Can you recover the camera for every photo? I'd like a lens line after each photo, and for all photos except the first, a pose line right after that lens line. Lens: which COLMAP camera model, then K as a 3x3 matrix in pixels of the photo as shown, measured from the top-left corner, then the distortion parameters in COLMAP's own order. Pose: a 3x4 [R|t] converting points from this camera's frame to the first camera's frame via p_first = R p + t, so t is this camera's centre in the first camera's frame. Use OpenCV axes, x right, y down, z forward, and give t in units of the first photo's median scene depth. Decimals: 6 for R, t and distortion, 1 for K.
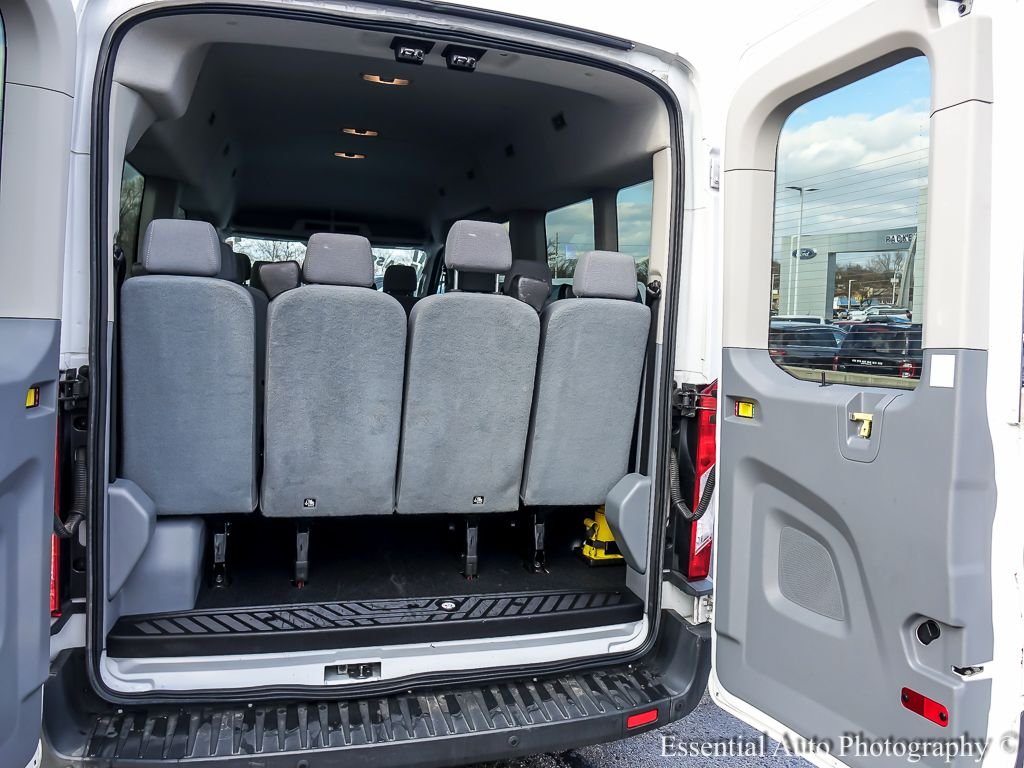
lens RADIAL K [[779.9, 0, 510.5], [0, 779.9, 367.1], [0, 0, 1]] dist [-0.009926, 0.002739]
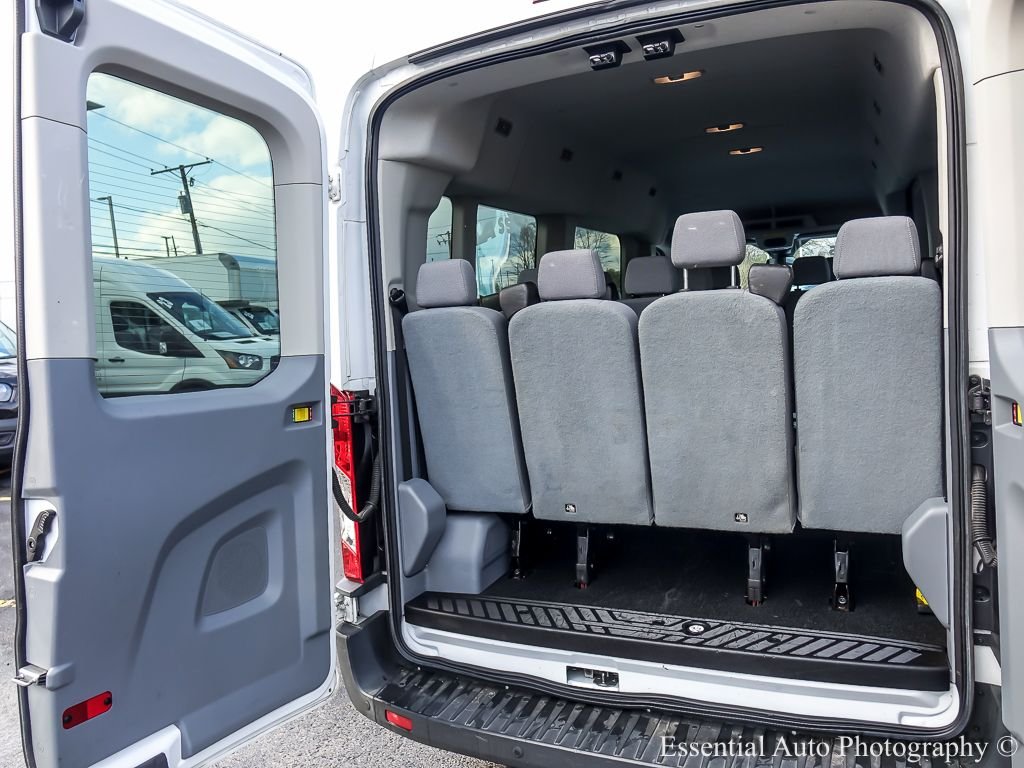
lens RADIAL K [[779.9, 0, 510.5], [0, 779.9, 367.1], [0, 0, 1]] dist [-0.009926, 0.002739]
pose [[0.749614, -0.053307, -0.659725, 0.390291], [0.050466, 0.998453, -0.023336, 0.004846], [0.659949, -0.015801, 0.751144, 0.162850]]
